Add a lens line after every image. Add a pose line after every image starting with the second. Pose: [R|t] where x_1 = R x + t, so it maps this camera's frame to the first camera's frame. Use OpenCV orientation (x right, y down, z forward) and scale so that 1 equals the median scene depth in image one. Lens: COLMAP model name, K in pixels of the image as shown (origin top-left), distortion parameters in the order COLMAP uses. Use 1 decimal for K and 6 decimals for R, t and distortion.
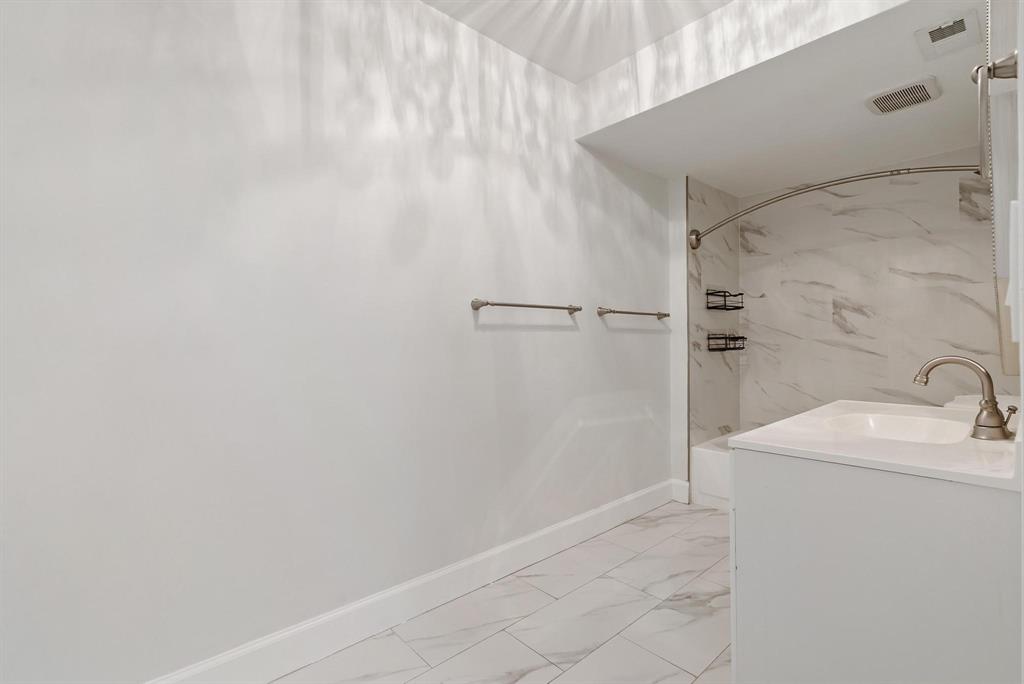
lens RADIAL K [[462.6, 0, 507.8], [0, 462.6, 345.2], [0, 0, 1]] dist [-0.009158, 0.001202]
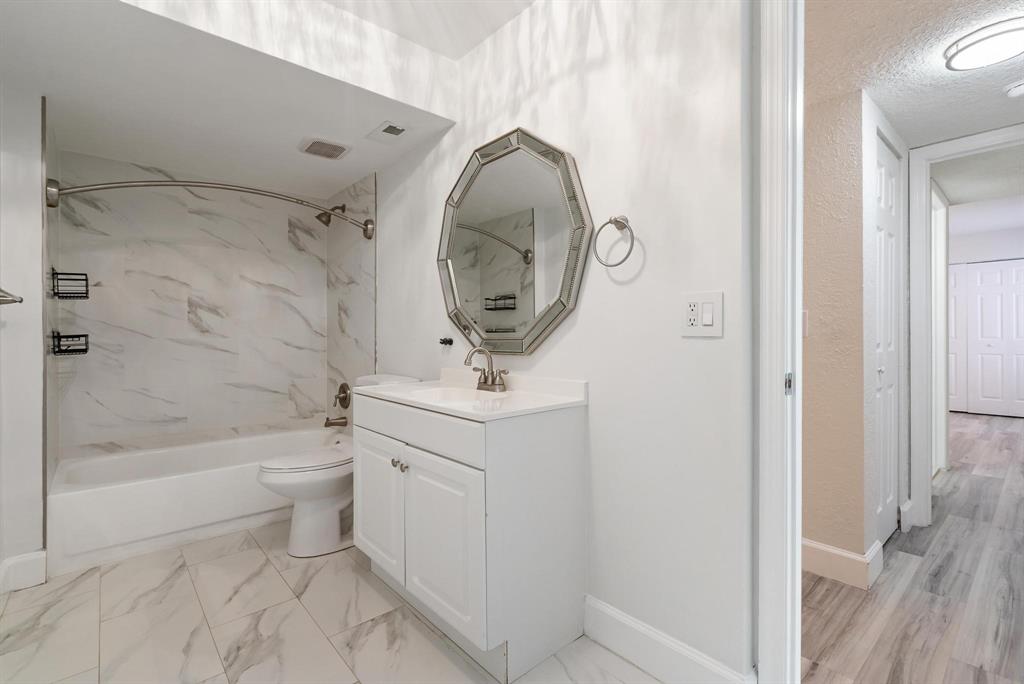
lens RADIAL K [[462.6, 0, 506.9], [0, 462.6, 336.2], [0, 0, 1]] dist [-0.009158, 0.001202]
pose [[0.016860, 0.008122, 0.999825, -0.275073], [0.015392, 0.999846, -0.008382, 0.001112], [-0.999739, 0.015531, 0.016732, 0.319806]]
